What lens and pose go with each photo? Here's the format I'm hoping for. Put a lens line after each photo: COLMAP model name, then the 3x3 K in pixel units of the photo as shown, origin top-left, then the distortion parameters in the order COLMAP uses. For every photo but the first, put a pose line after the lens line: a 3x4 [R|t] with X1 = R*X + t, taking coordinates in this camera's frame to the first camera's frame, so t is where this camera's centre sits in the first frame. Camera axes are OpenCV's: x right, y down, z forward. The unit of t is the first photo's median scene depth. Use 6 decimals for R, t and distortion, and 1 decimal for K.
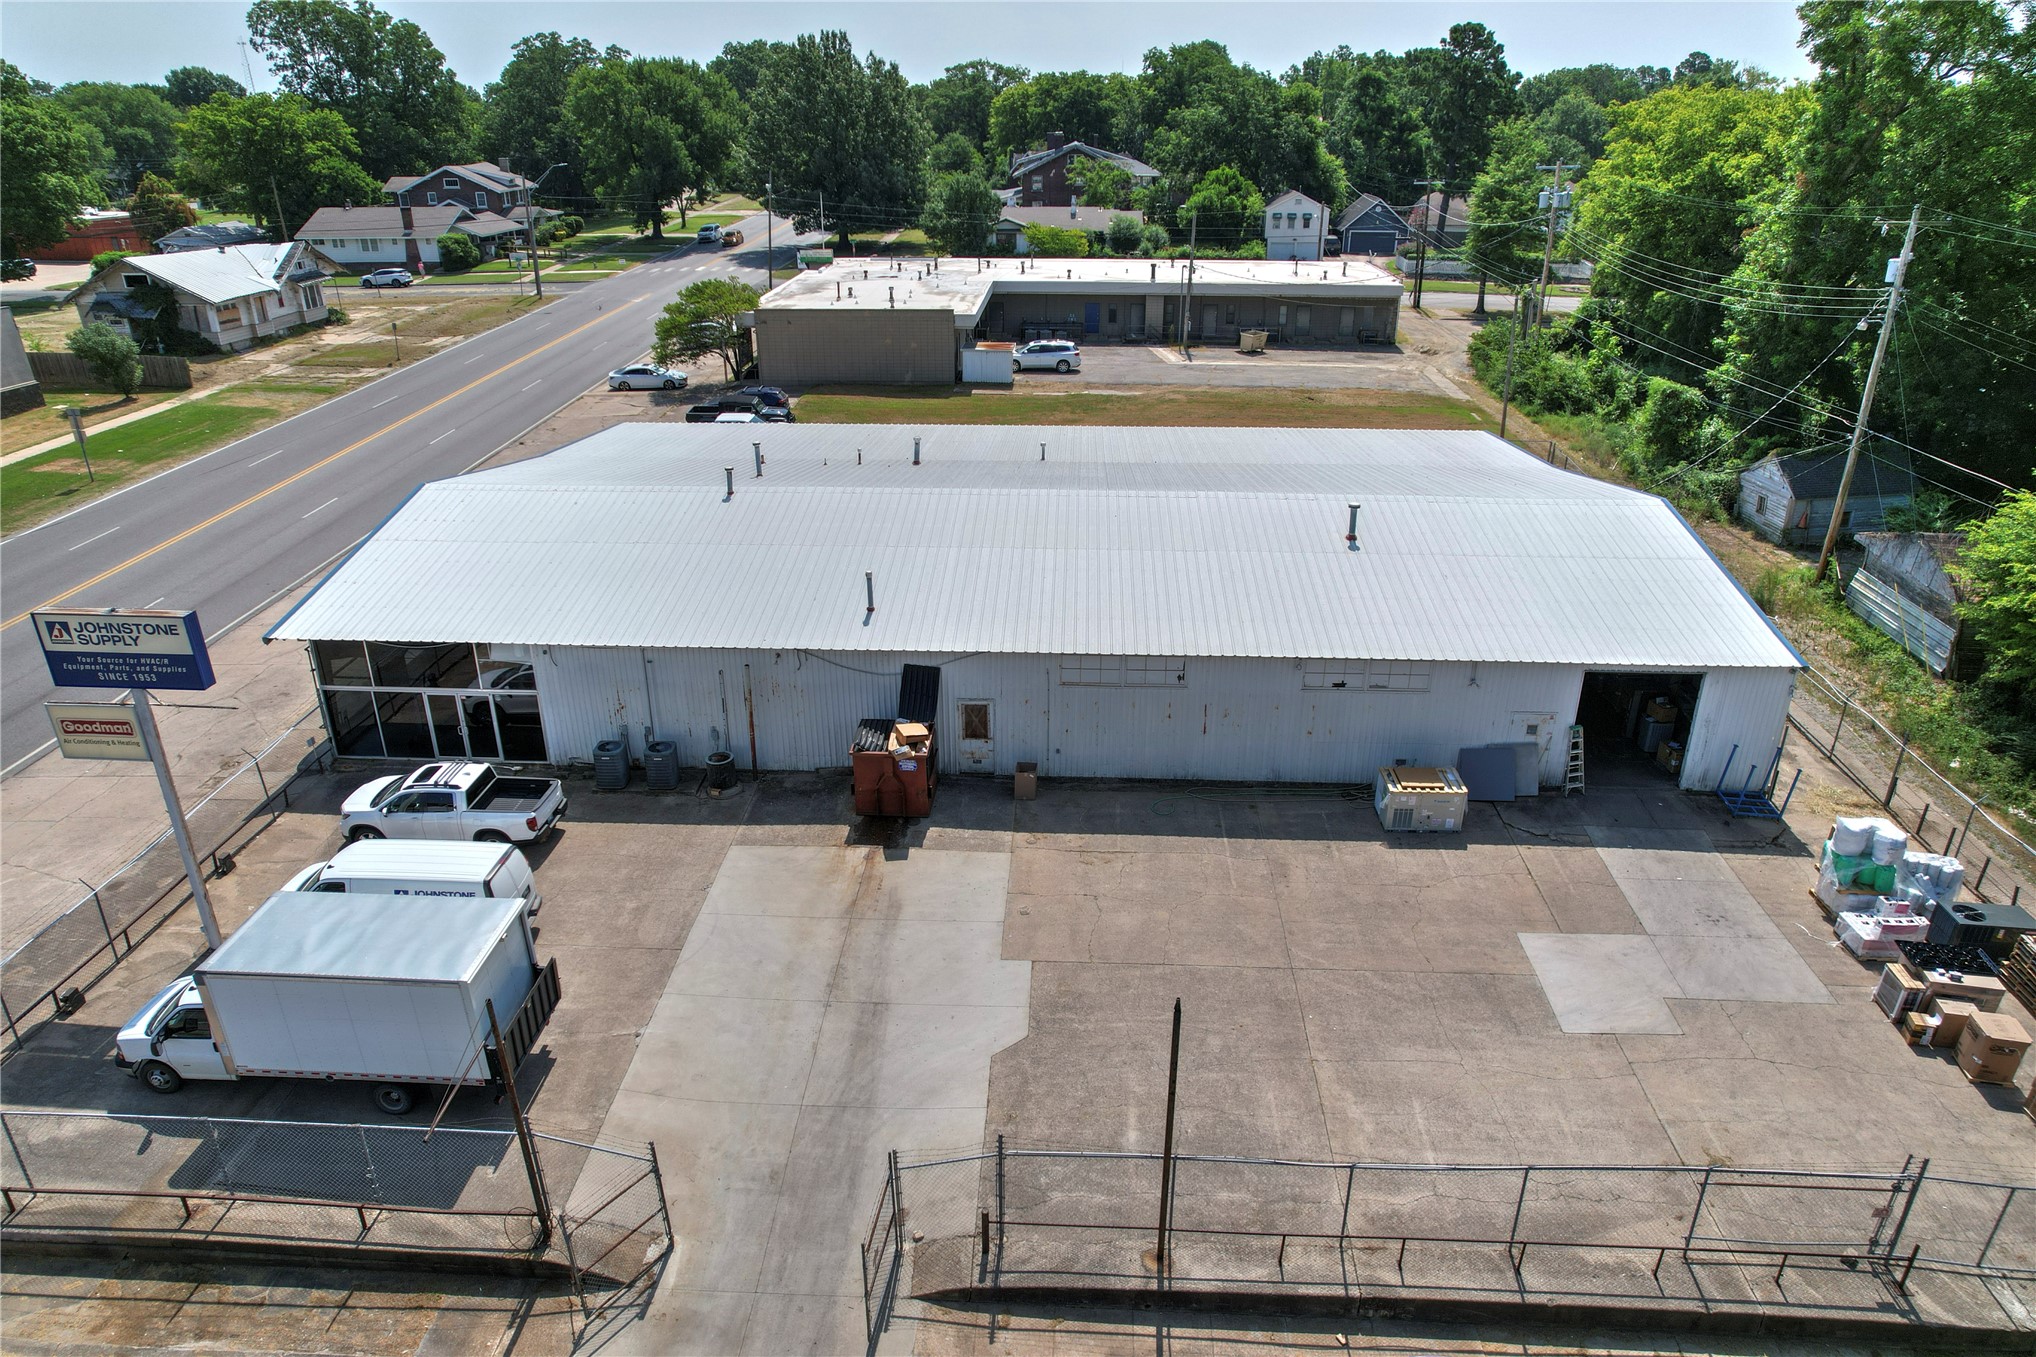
lens RADIAL K [[1297.6, 0, 1016.1], [0, 1297.6, 686.2], [0, 0, 1]] dist [-0.073661, 0.062176]
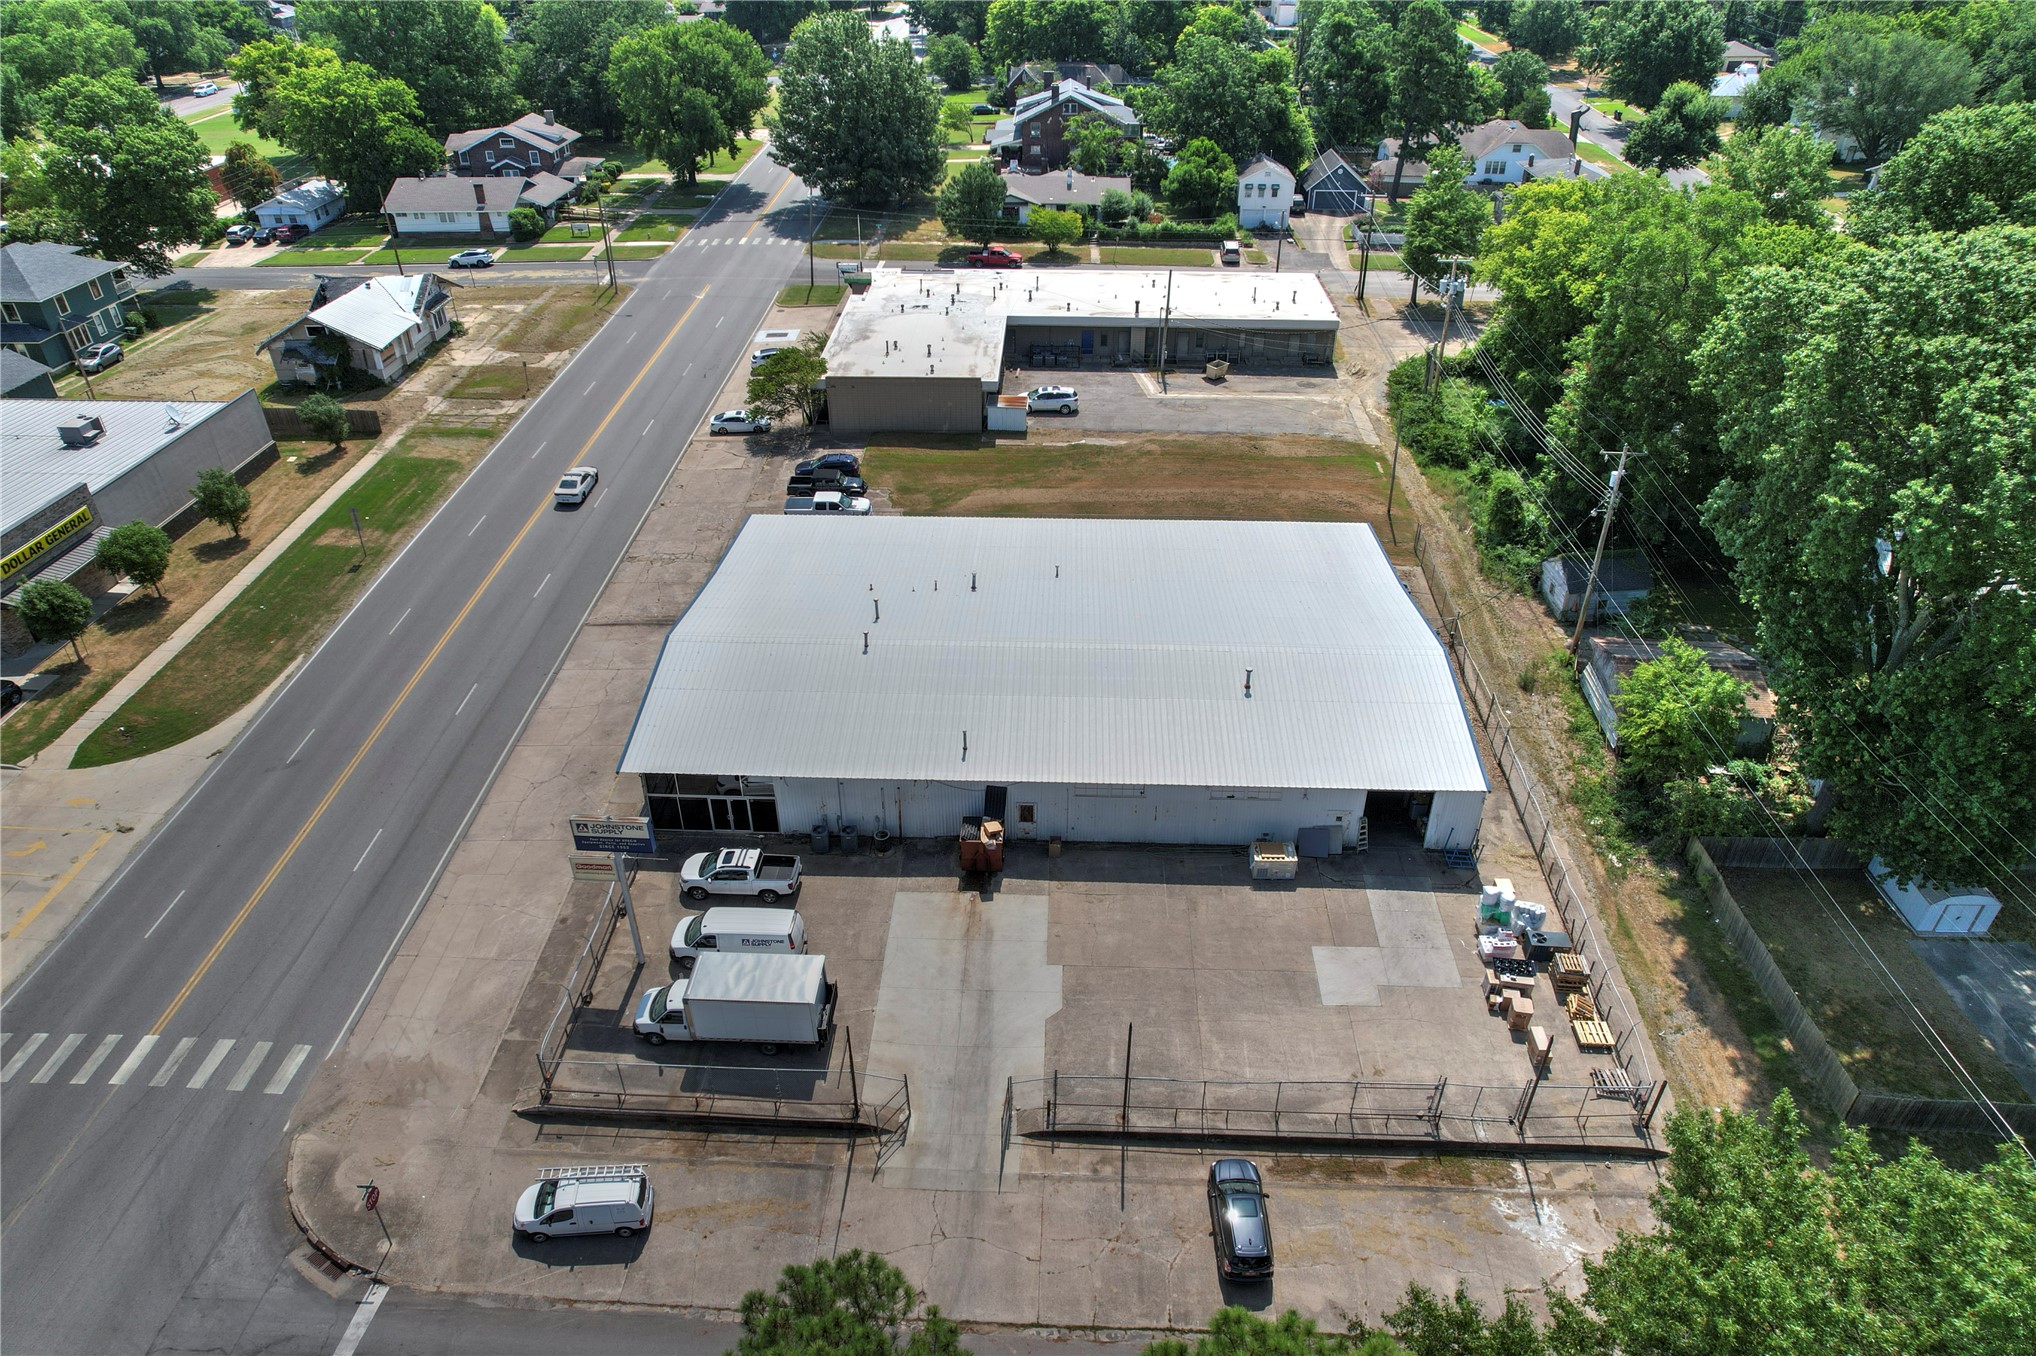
lens RADIAL K [[1297.6, 0, 1016.1], [0, 1297.6, 685.7], [0, 0, 1]] dist [-0.073661, 0.062176]
pose [[0.999936, -0.007481, 0.008504, -0.059175], [0.006049, 0.987500, 0.157502, -0.425244], [-0.009576, -0.157440, 0.987482, -0.720923]]
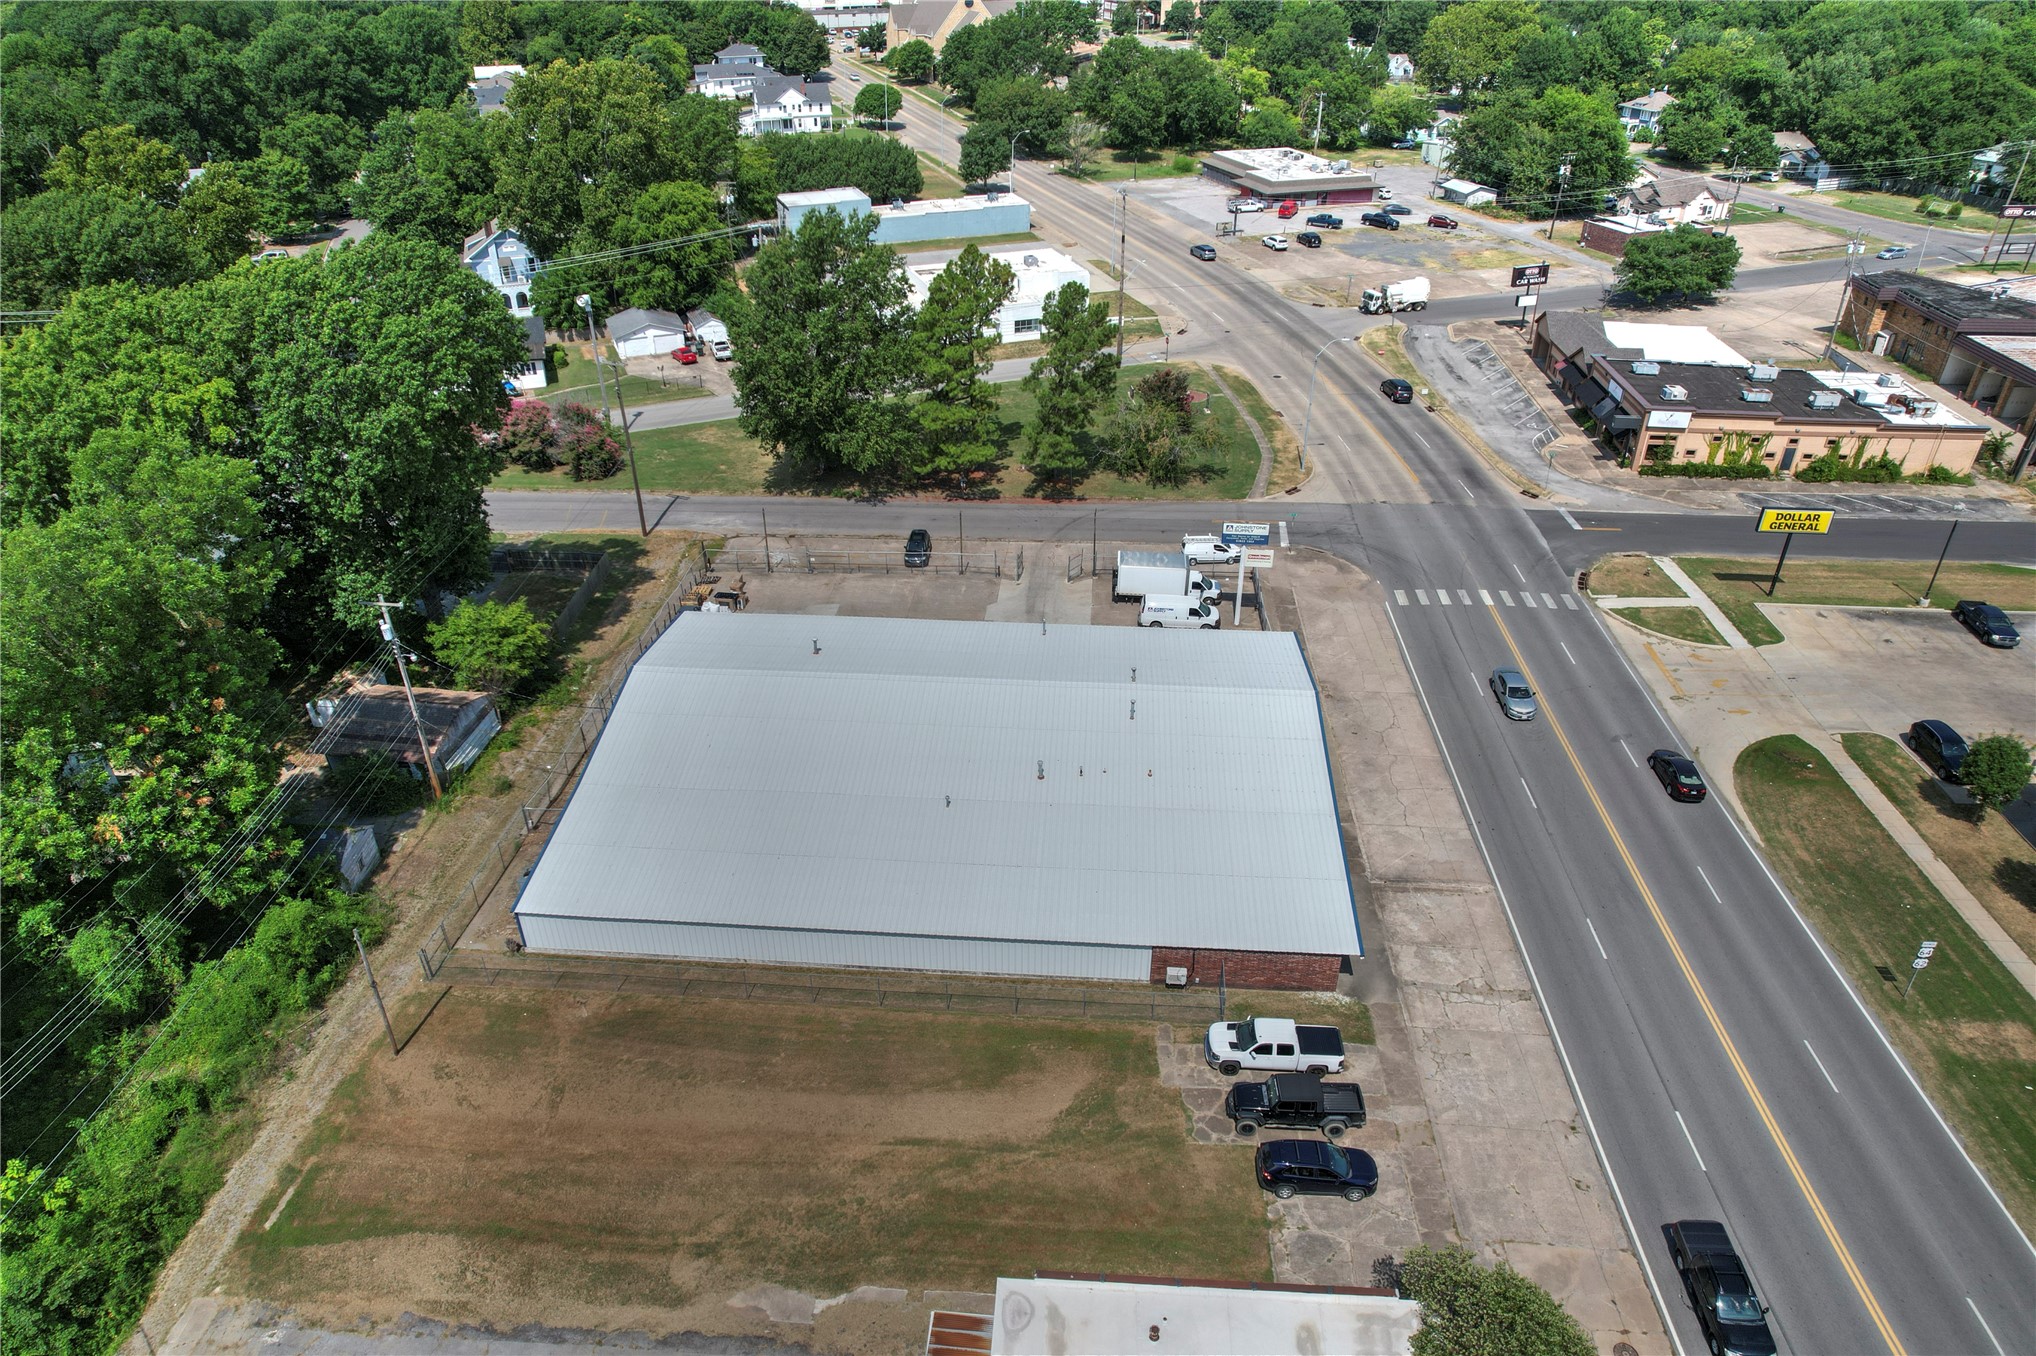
lens RADIAL K [[1297.6, 0, 1016.1], [0, 1297.6, 685.7], [0, 0, 1]] dist [-0.073661, 0.062176]
pose [[-0.999796, -0.009129, 0.018013, -0.108136], [0.009809, 0.560136, 0.828343, -1.997579], [-0.017651, 0.828350, -0.559932, 2.447881]]
